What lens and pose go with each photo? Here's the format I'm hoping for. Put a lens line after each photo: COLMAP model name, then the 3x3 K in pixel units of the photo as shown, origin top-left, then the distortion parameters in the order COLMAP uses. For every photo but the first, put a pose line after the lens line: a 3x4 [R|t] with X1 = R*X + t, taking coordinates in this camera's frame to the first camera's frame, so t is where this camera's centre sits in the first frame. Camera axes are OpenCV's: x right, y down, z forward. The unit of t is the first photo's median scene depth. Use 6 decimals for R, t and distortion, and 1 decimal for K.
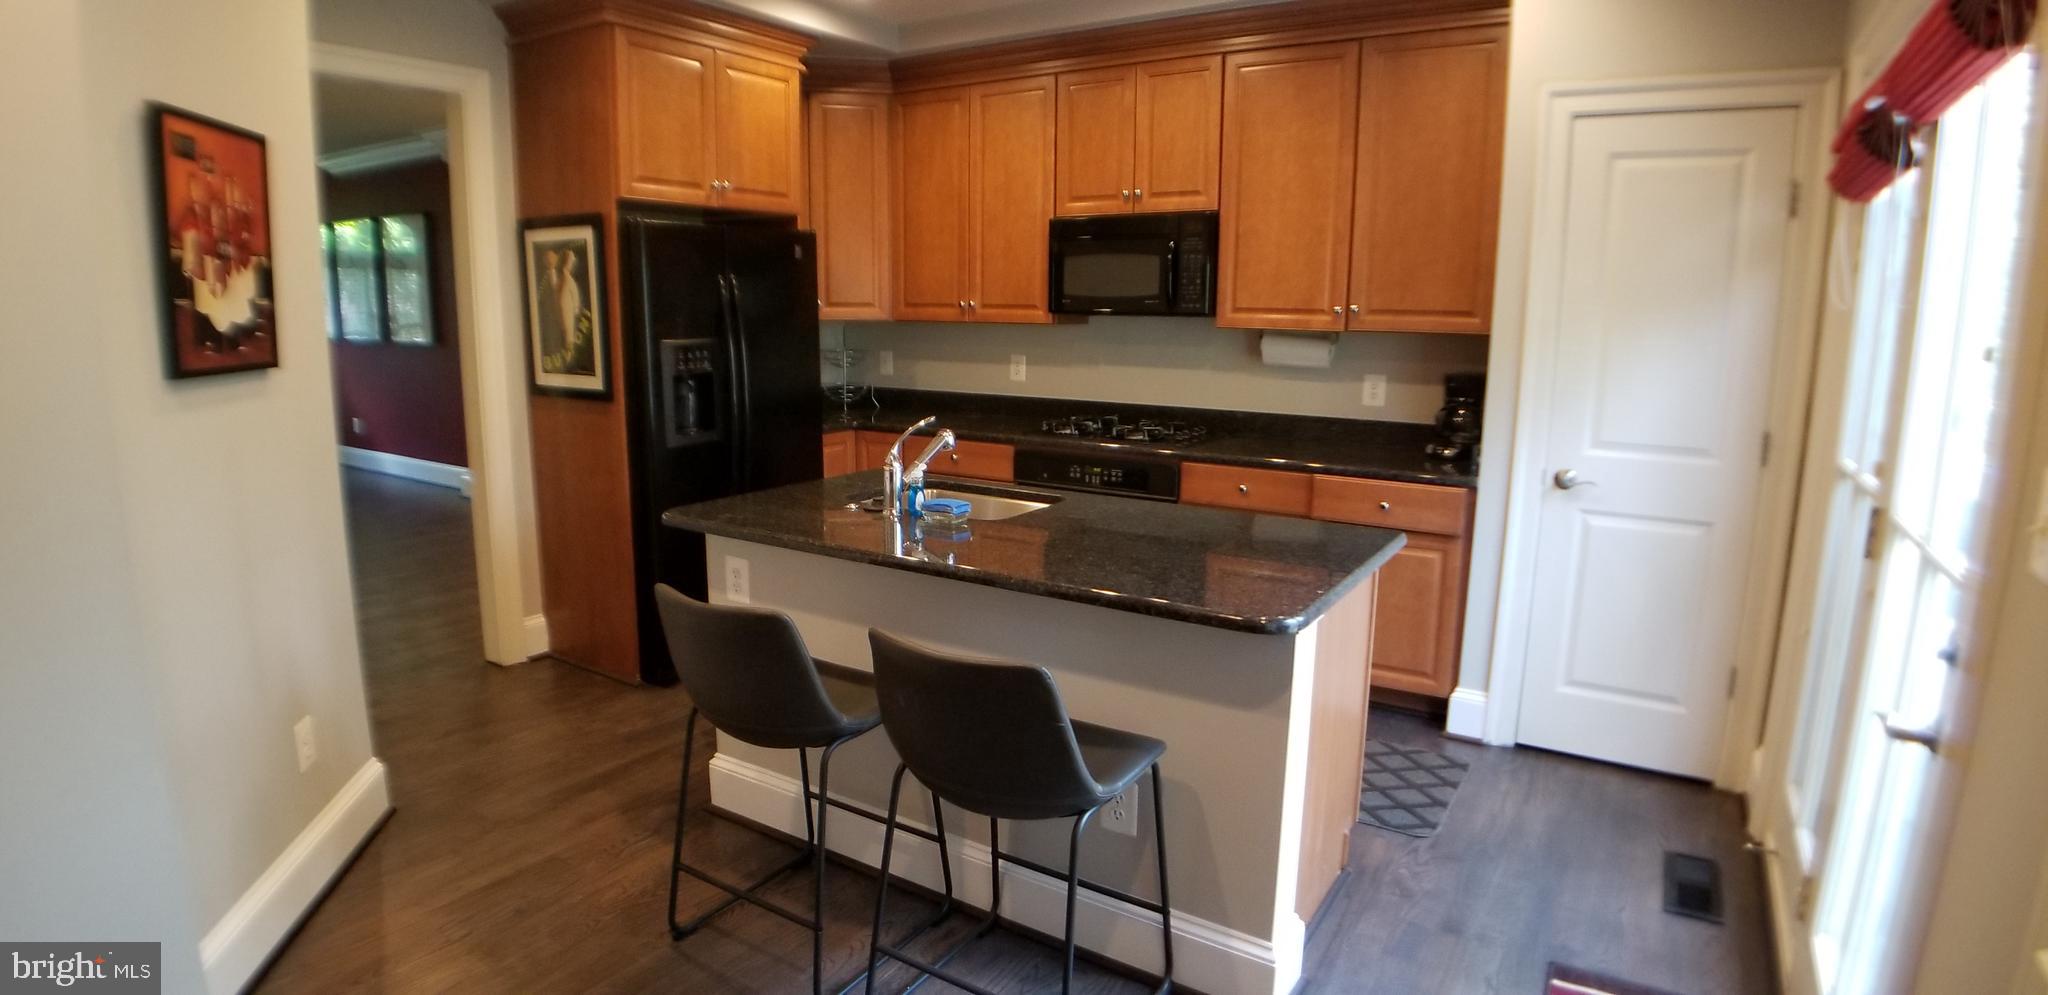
lens RADIAL K [[1049.0, 0, 1021.4], [0, 1049.0, 490.2], [0, 0, 1]] dist [-0.068227, 0.001318]
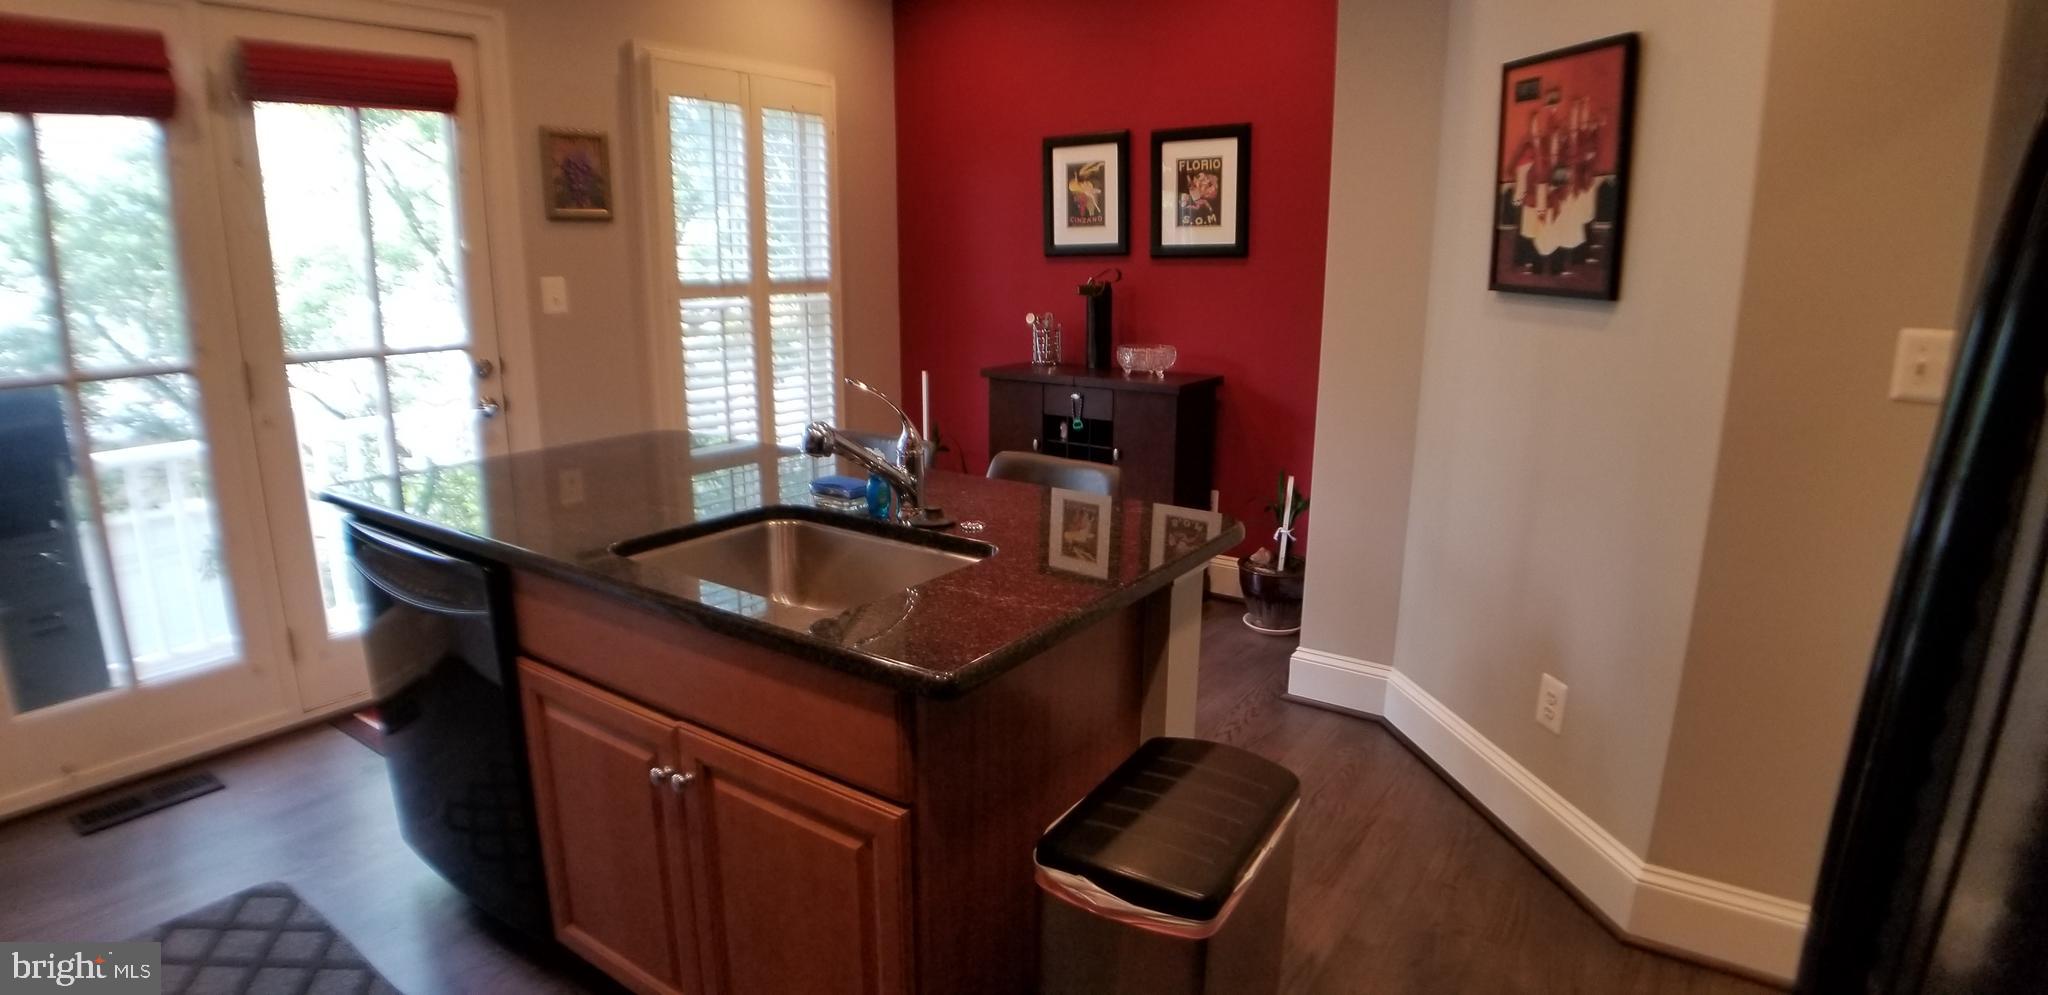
lens RADIAL K [[1049.0, 0, 1017.0], [0, 1049.0, 499.1], [0, 0, 1]] dist [-0.068227, 0.001318]
pose [[-0.999066, -0.023407, 0.036322, -0.288105], [-0.007234, 0.919323, 0.393438, -0.350092], [-0.042601, 0.392808, -0.918633, 2.161710]]
